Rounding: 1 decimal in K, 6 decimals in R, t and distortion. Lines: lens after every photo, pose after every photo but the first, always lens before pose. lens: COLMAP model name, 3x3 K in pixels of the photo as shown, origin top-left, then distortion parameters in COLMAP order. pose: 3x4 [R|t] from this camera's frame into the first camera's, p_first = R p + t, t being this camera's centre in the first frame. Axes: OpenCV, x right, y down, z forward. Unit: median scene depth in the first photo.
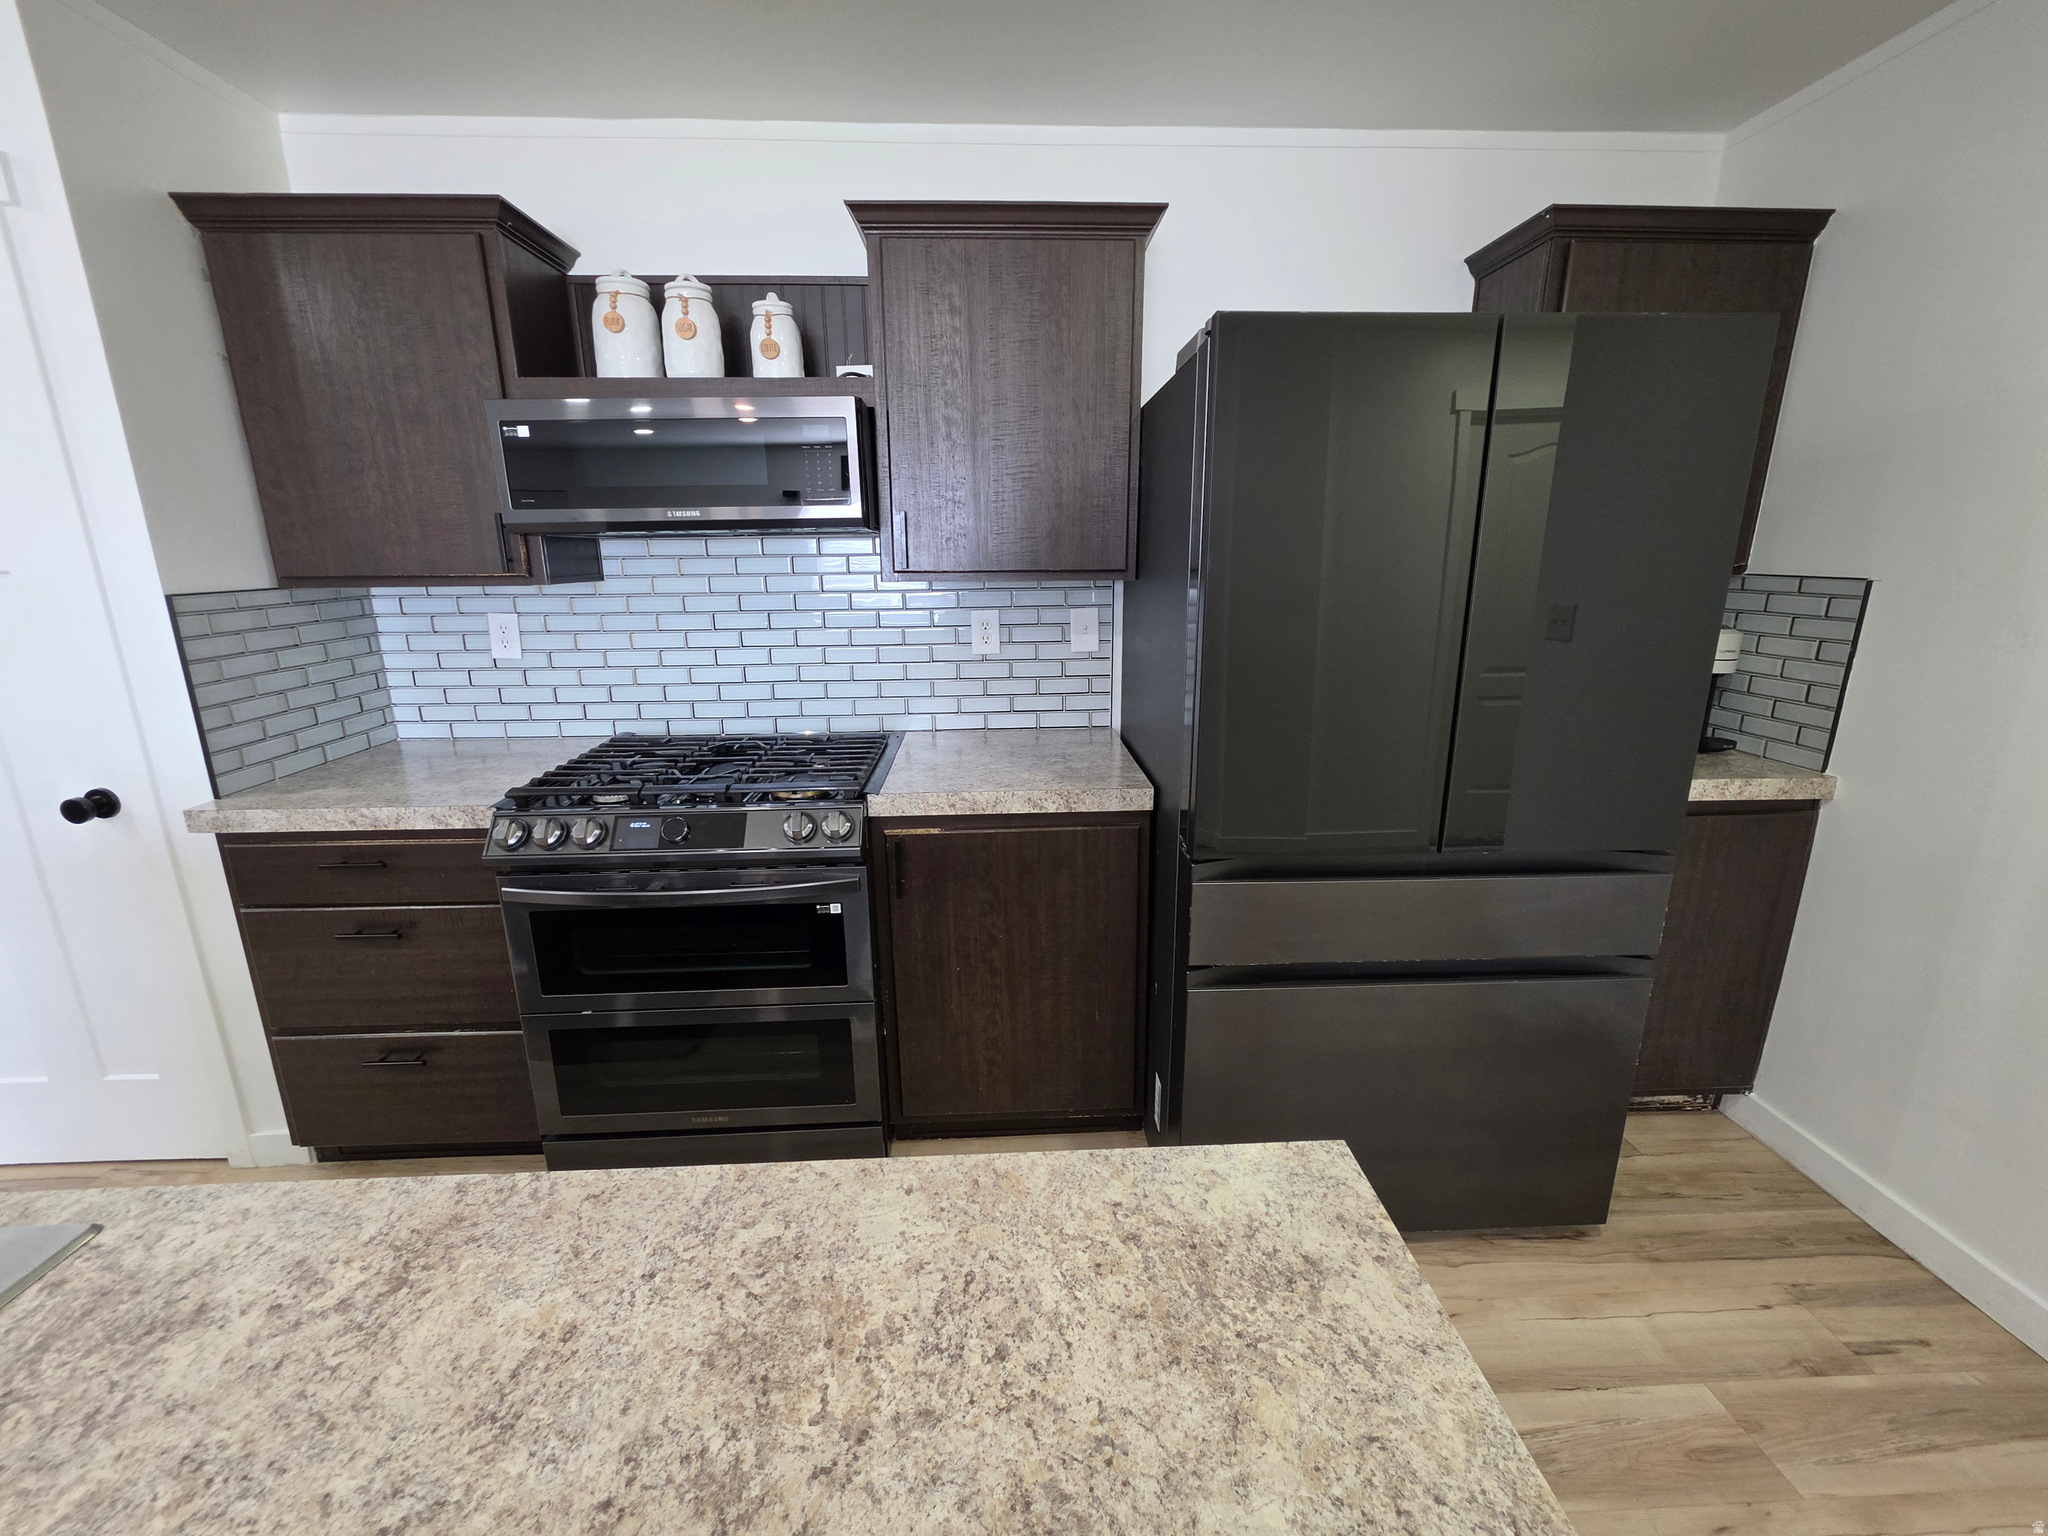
lens RADIAL K [[820.6, 0, 1025.0], [0, 820.6, 755.4], [0, 0, 1]] dist [-0.004302, 0.001320]
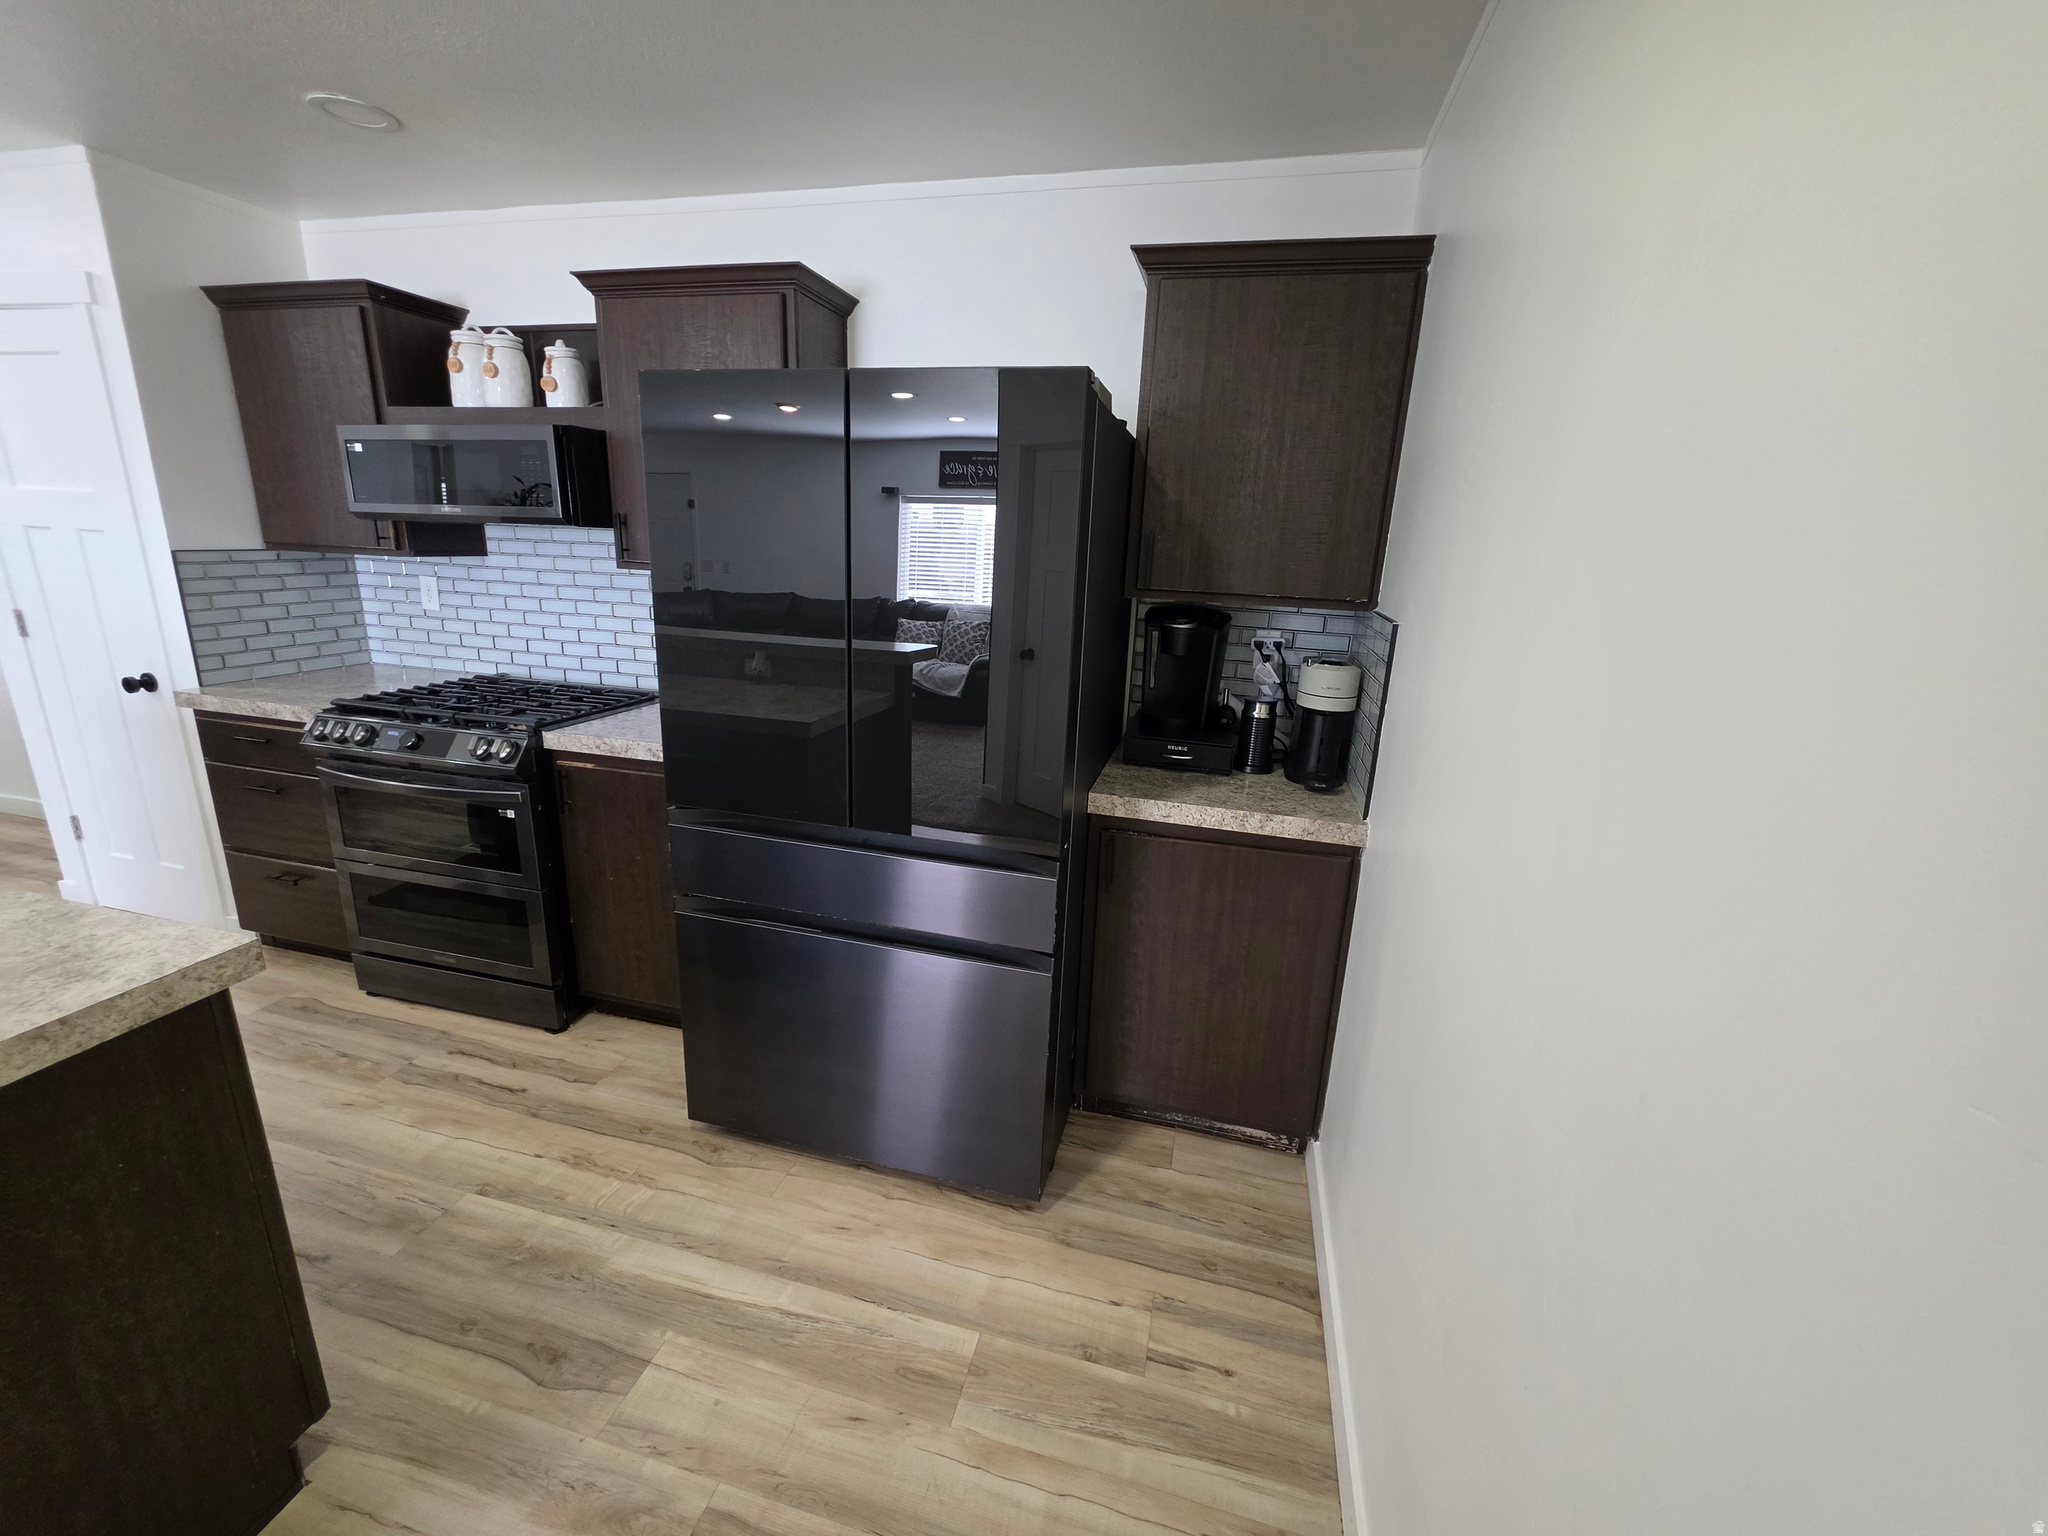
lens RADIAL K [[820.6, 0, 1023.1], [0, 820.6, 754.8], [0, 0, 1]] dist [-0.004302, 0.001320]
pose [[0.956337, 0.117190, -0.267742, 0.827682], [-0.115171, 0.993073, 0.023289, -0.030251], [0.268616, 0.008564, 0.963209, -0.043086]]
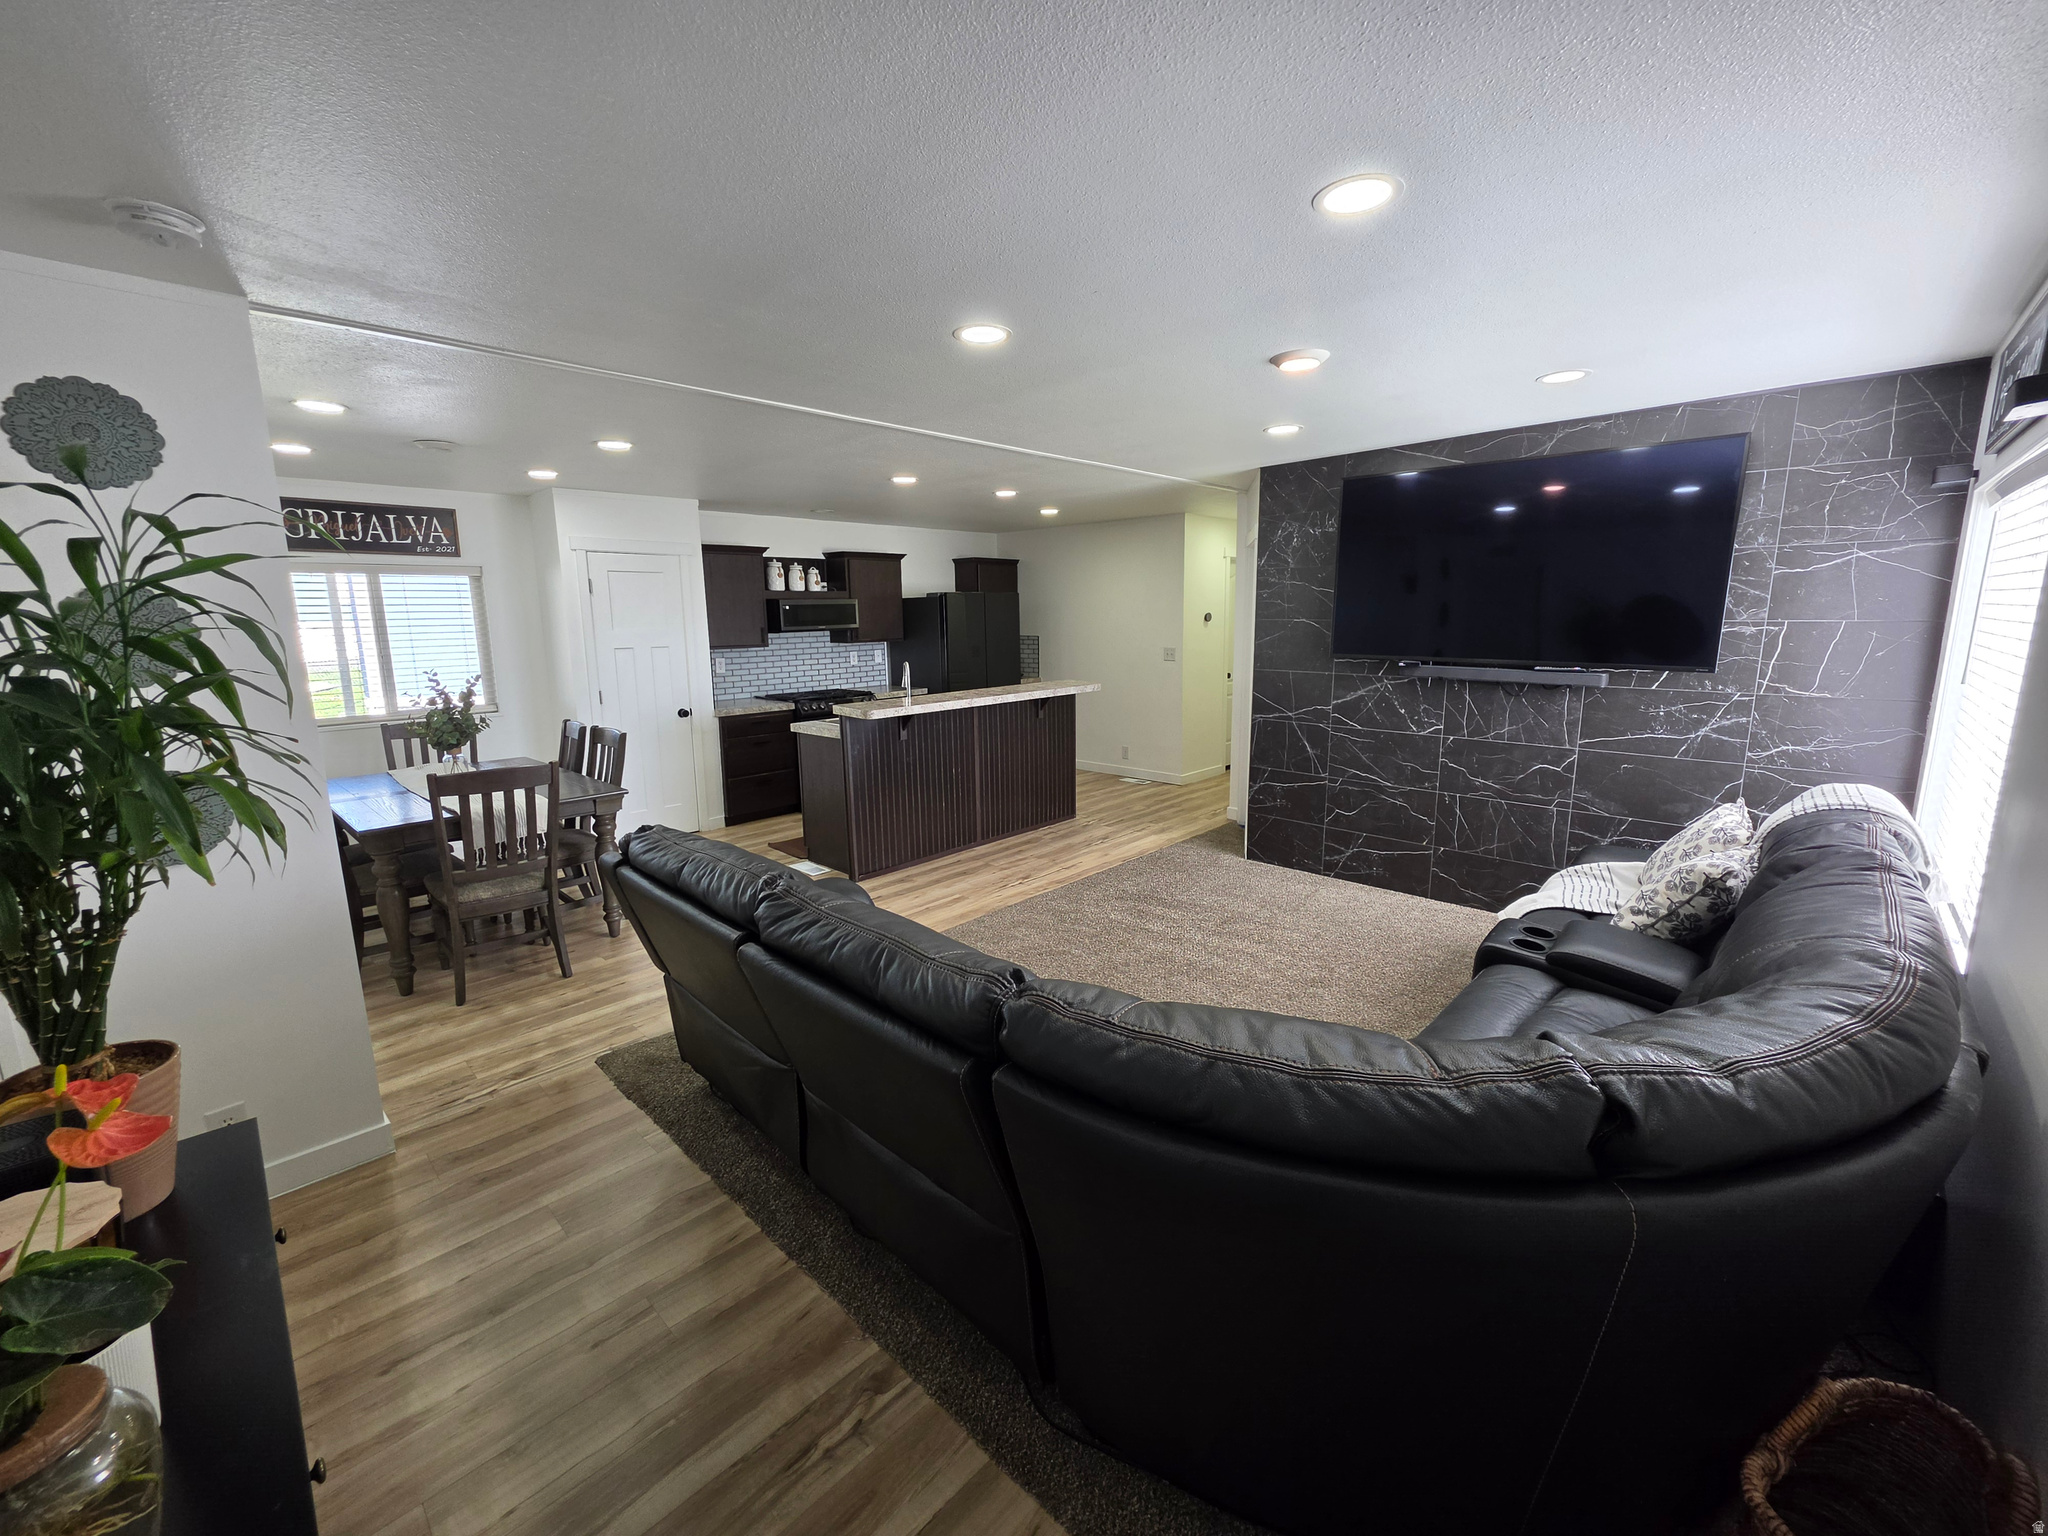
lens RADIAL K [[820.6, 0, 1022.7], [0, 820.6, 754.4], [0, 0, 1]] dist [-0.004302, 0.001320]
pose [[0.724371, -0.121860, 0.678555, -2.279943], [0.177589, 0.984021, -0.012862, 0.490288], [-0.666145, 0.129821, 0.734437, -2.279152]]
